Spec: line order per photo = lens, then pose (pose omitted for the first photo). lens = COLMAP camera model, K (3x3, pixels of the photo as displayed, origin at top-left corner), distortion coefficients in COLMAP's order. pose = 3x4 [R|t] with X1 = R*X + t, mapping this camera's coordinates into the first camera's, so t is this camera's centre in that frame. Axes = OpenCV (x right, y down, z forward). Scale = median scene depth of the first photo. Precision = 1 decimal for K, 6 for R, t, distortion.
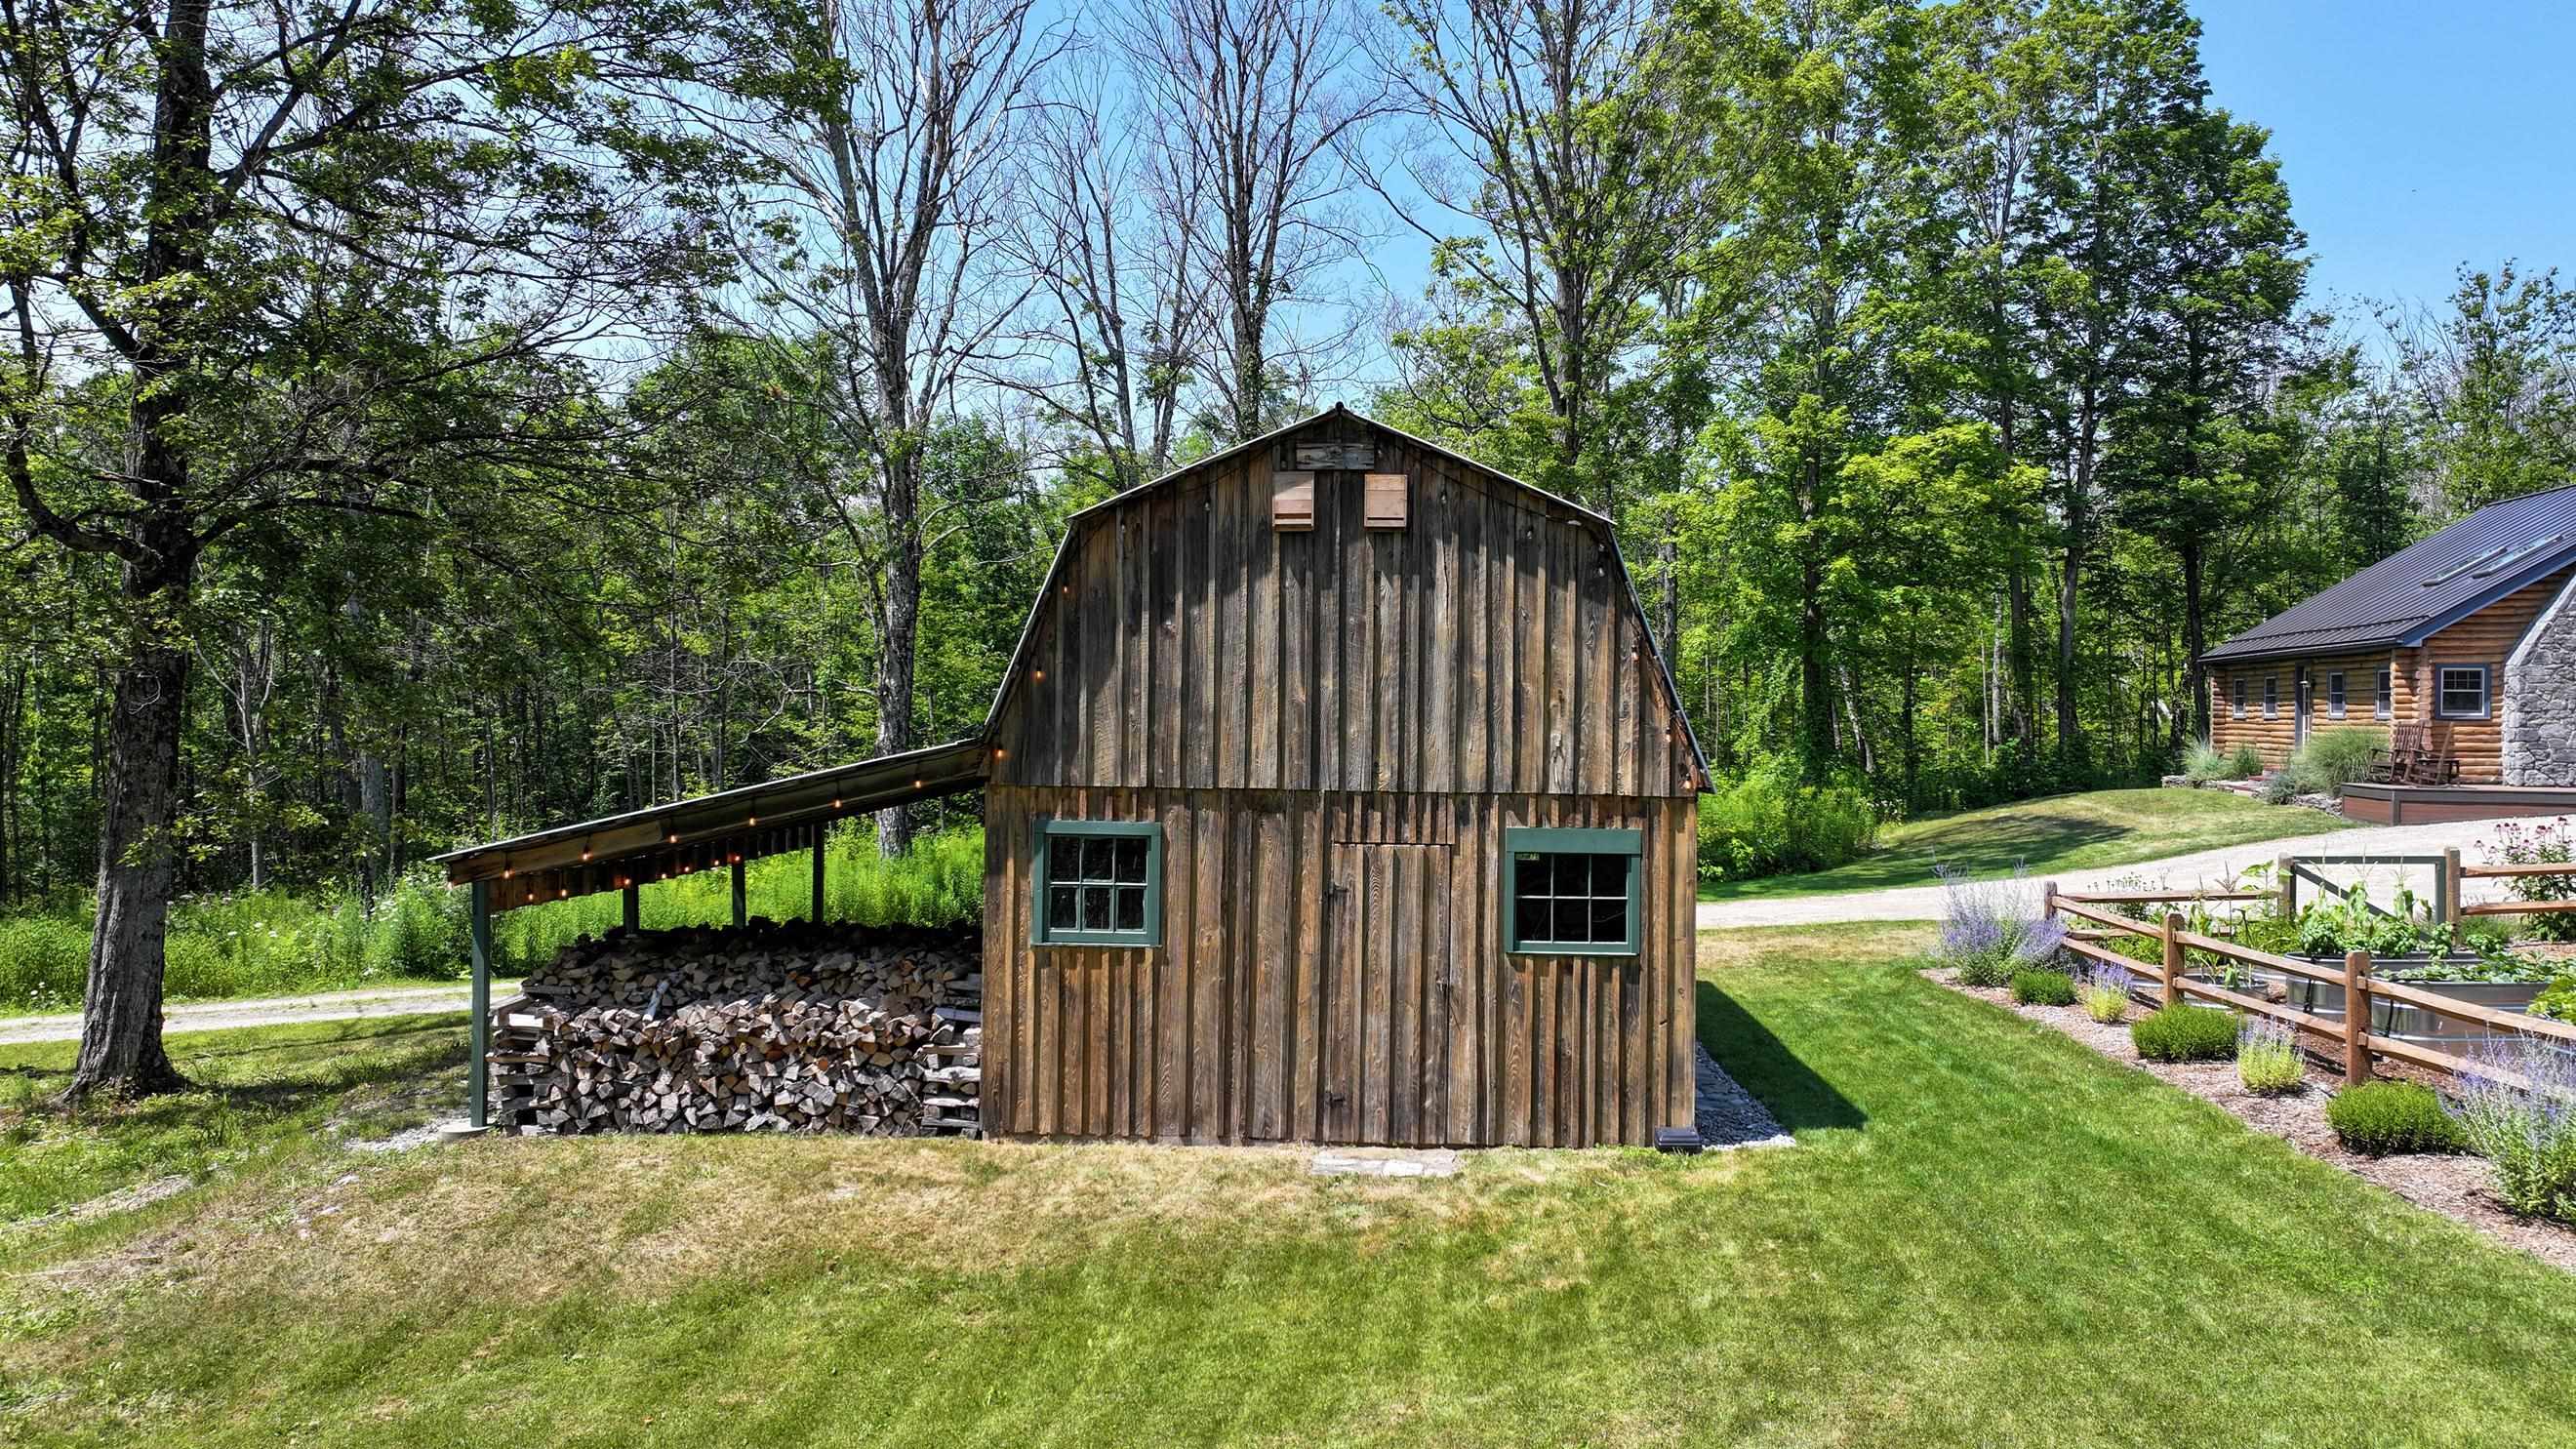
lens RADIAL K [[1816.6, 0, 1281.0], [0, 1816.6, 710.2], [0, 0, 1]] dist [-0.005012, 0.026457]
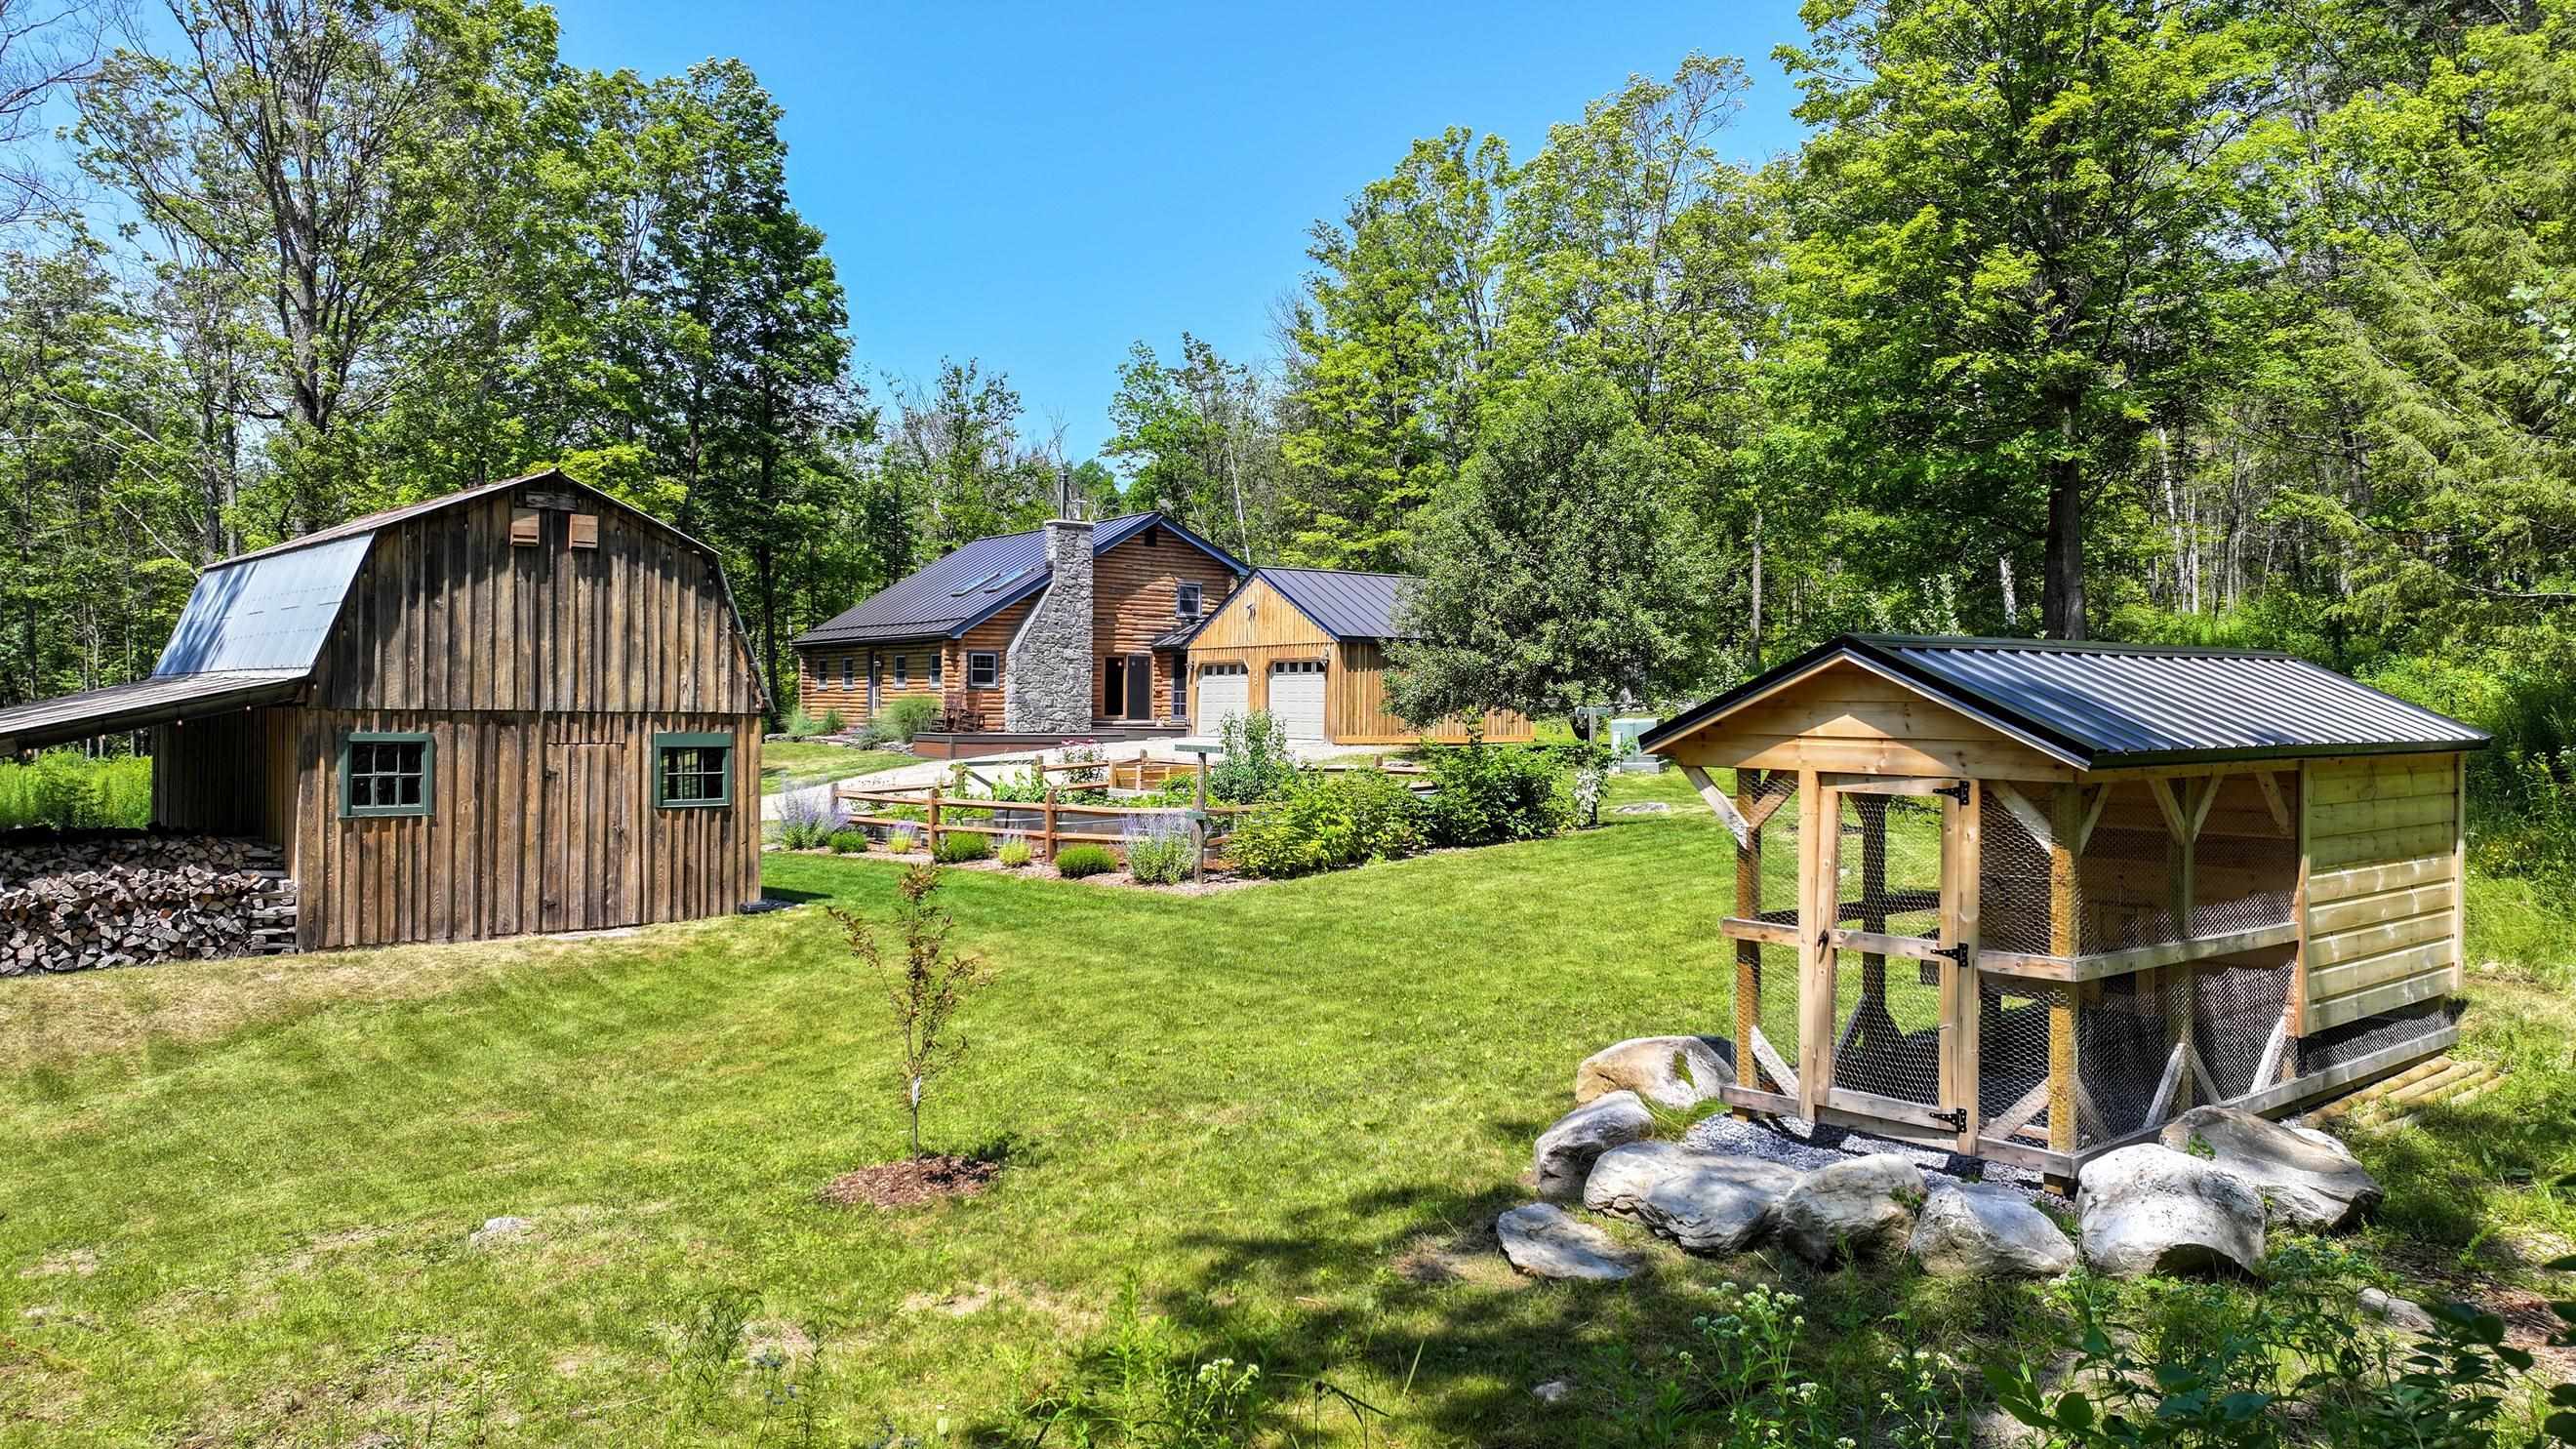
lens RADIAL K [[1816.6, 0, 1281.0], [0, 1816.6, 710.2], [0, 0, 1]] dist [-0.005012, 0.026457]
pose [[0.698999, -0.002604, 0.715118, -0.655260], [-0.004136, 0.999962, 0.007684, 0.028581], [-0.715111, -0.008329, 0.698962, -0.565356]]
